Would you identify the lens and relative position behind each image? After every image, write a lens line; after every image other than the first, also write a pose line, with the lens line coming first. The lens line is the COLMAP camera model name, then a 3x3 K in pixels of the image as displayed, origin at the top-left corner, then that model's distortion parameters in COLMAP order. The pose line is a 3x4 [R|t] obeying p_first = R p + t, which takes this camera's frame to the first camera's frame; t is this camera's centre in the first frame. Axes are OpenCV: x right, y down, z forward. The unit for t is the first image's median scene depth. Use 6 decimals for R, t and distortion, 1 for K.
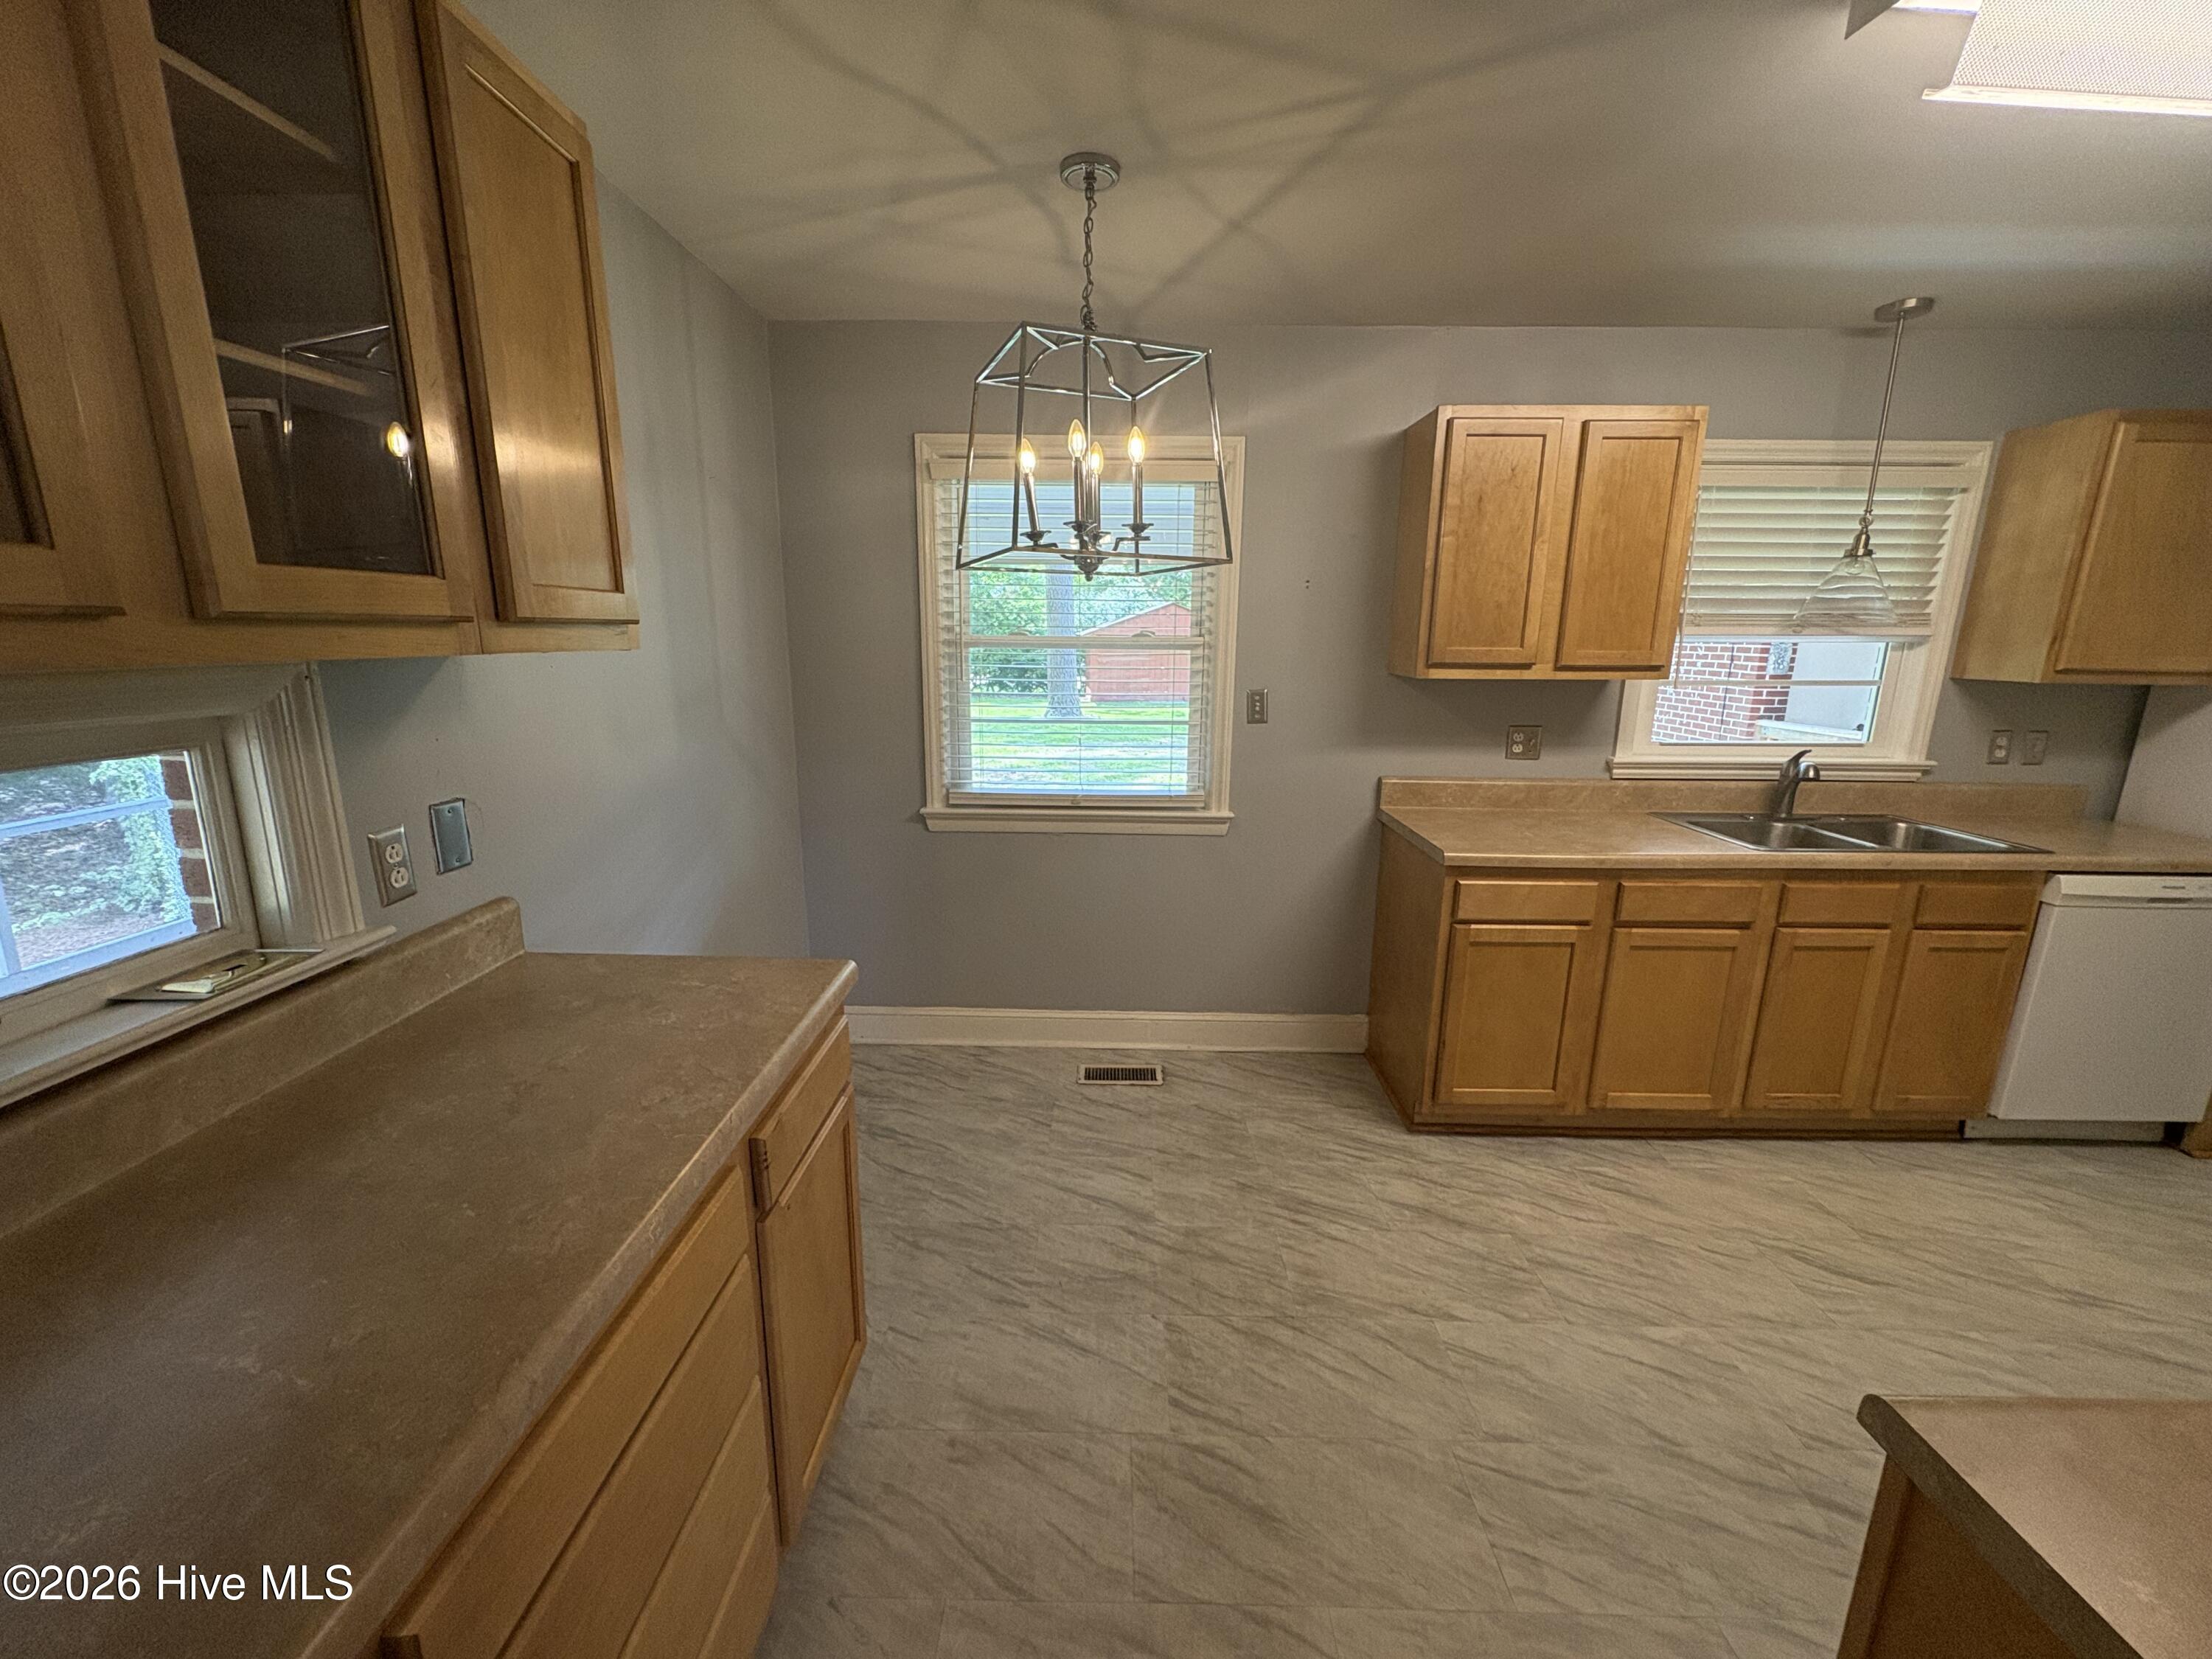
lens RADIAL K [[884.0, 0, 1103.2], [0, 884.0, 830.6], [0, 0, 1]] dist [0.000963, 0.000103]
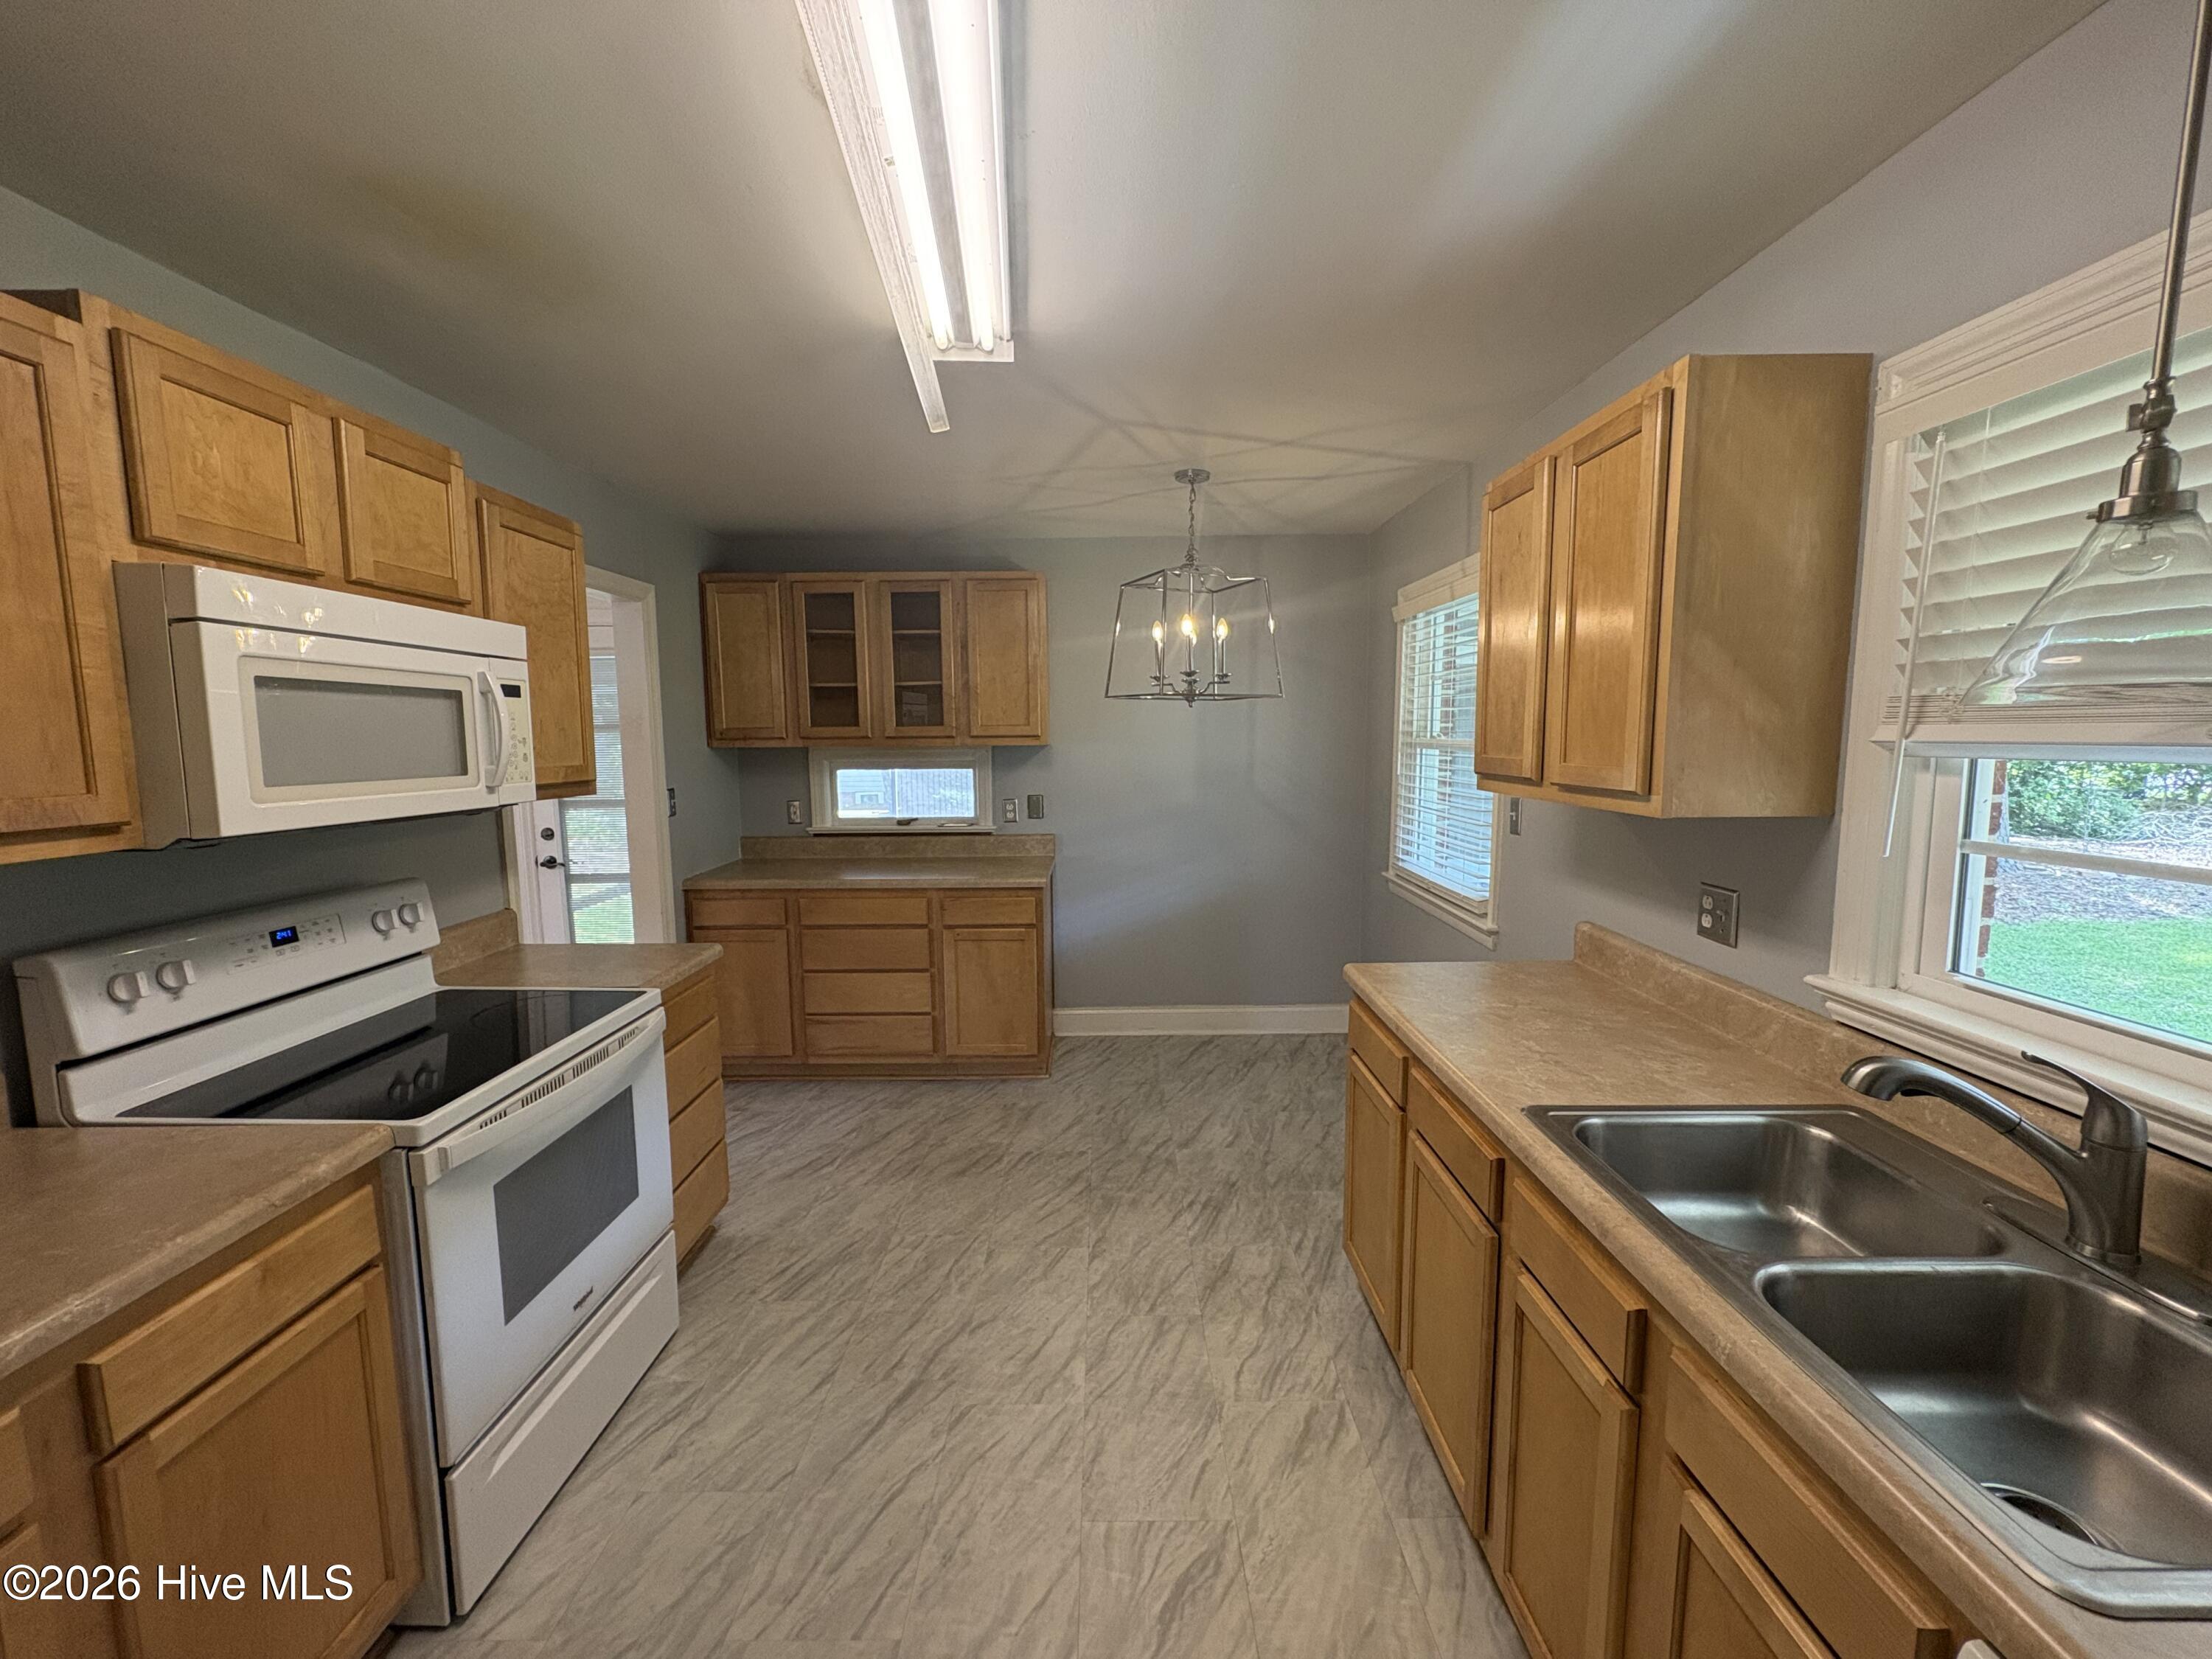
lens RADIAL K [[884.0, 0, 1103.2], [0, 884.0, 830.6], [0, 0, 1]] dist [0.000963, 0.000103]
pose [[0.011422, 0.105864, -0.994315, 1.646884], [-0.211286, 0.972184, 0.101080, -0.196020], [0.977358, 0.208930, 0.033472, 0.855460]]
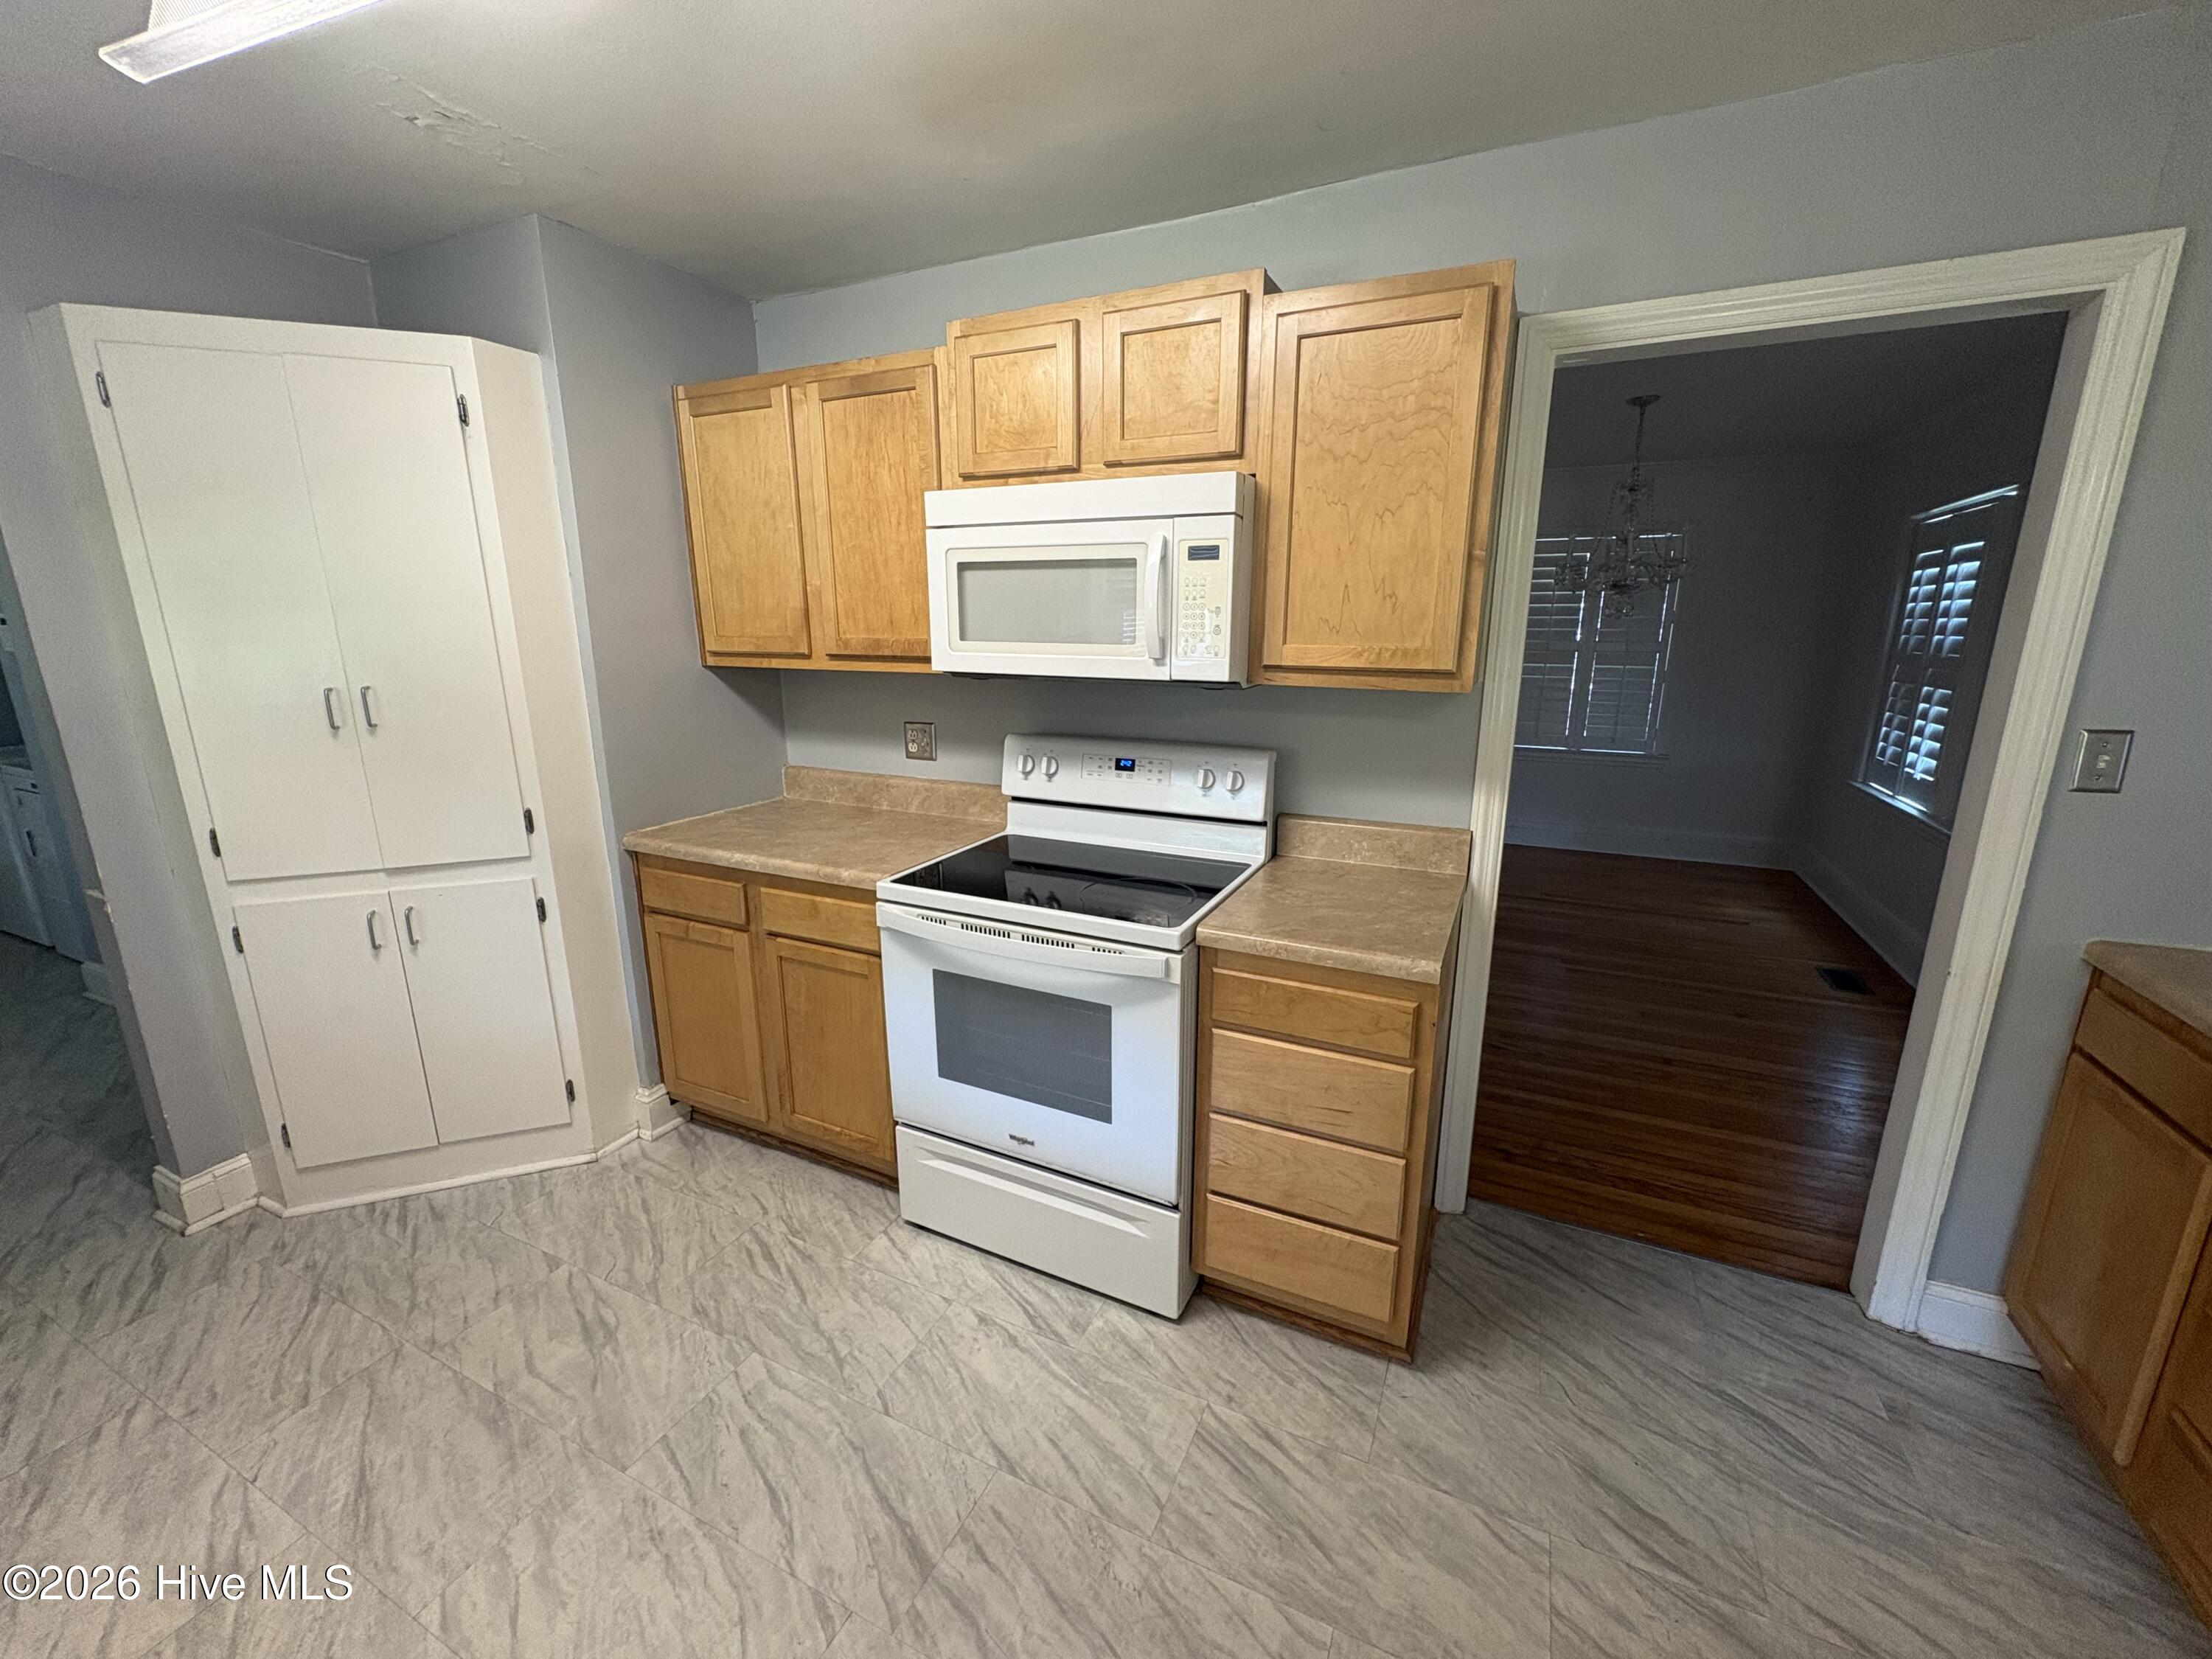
lens RADIAL K [[884.0, 0, 1103.2], [0, 884.0, 830.6], [0, 0, 1]] dist [0.000963, 0.000103]
pose [[-0.906599, -0.105199, 0.408670, 0.281888], [0.085452, 0.902600, 0.421914, -0.240301], [-0.413250, 0.417429, -0.809307, 1.087349]]
